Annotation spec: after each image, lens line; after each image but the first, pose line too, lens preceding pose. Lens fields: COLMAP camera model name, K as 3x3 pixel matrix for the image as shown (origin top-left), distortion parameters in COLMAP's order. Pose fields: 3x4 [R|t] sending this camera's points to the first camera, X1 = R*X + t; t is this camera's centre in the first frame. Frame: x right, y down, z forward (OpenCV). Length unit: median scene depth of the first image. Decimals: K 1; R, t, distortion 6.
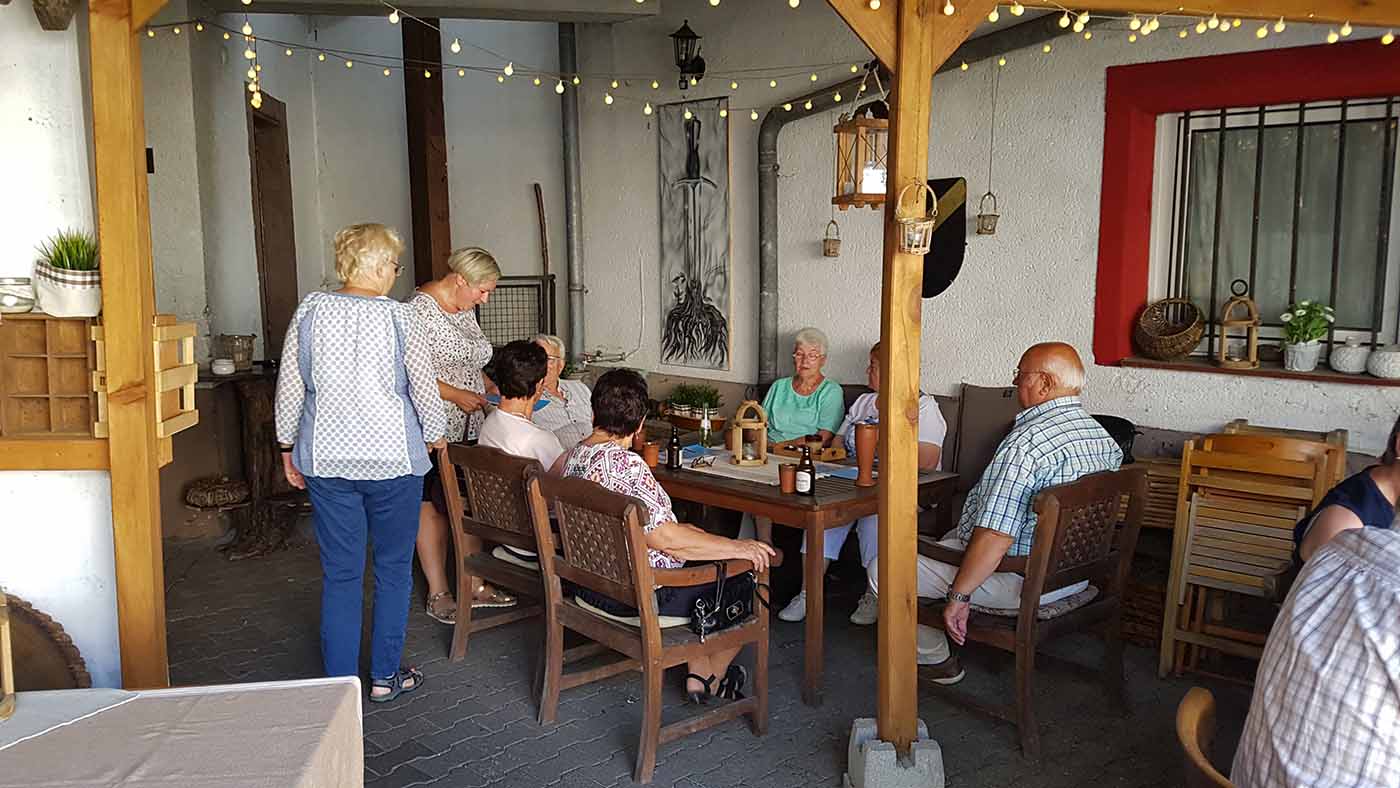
lens RADIAL K [[1065.1, 0, 702.5], [0, 1065.1, 405.1], [0, 0, 1]] dist [0.214356, -0.318722]
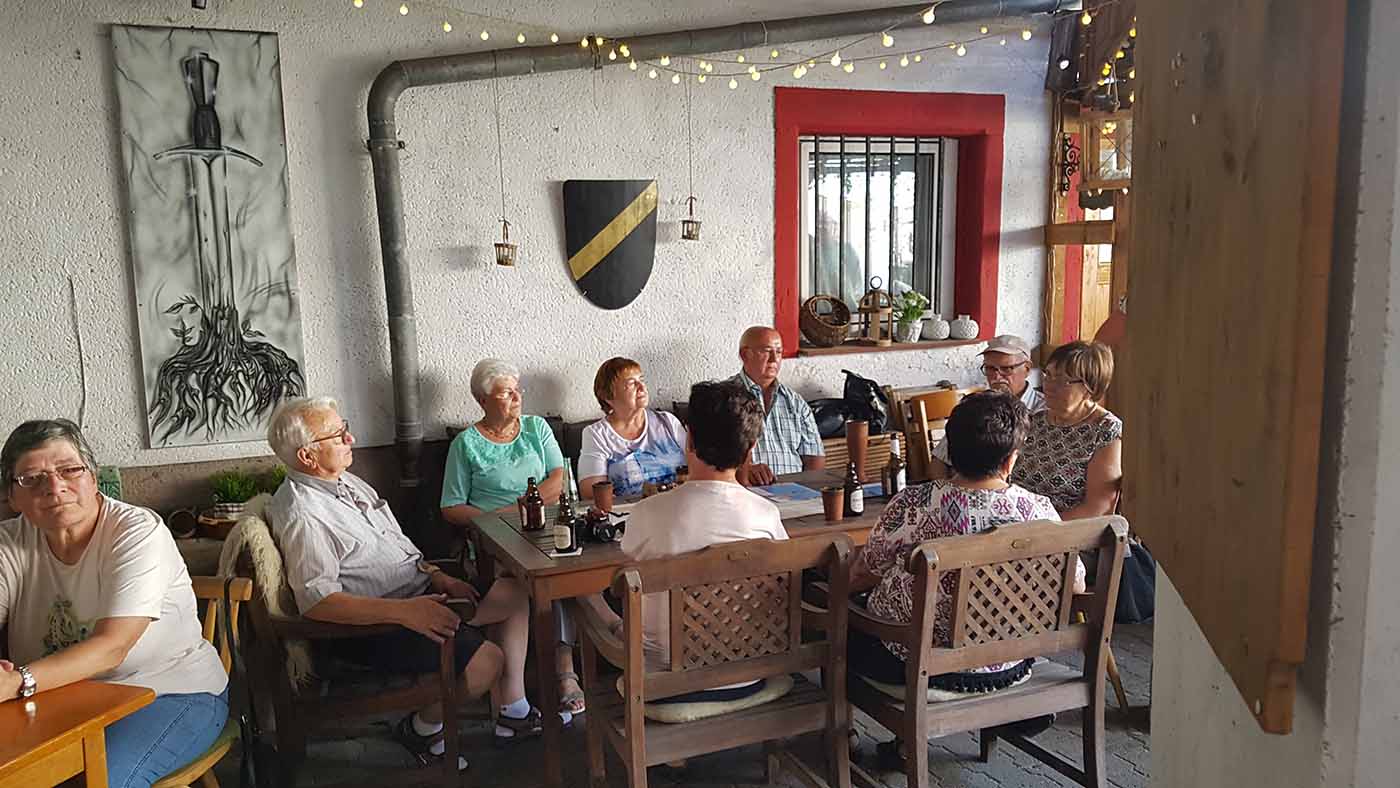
lens RADIAL K [[1078.8, 0, 701.4], [0, 1078.8, 420.5], [0, 0, 1]] dist [0.289965, -0.546548]
pose [[0.377423, -0.148691, 0.914026, -0.644032], [0.154449, 0.983308, 0.096186, -0.086806], [-0.913070, 0.104868, 0.394088, 0.597271]]
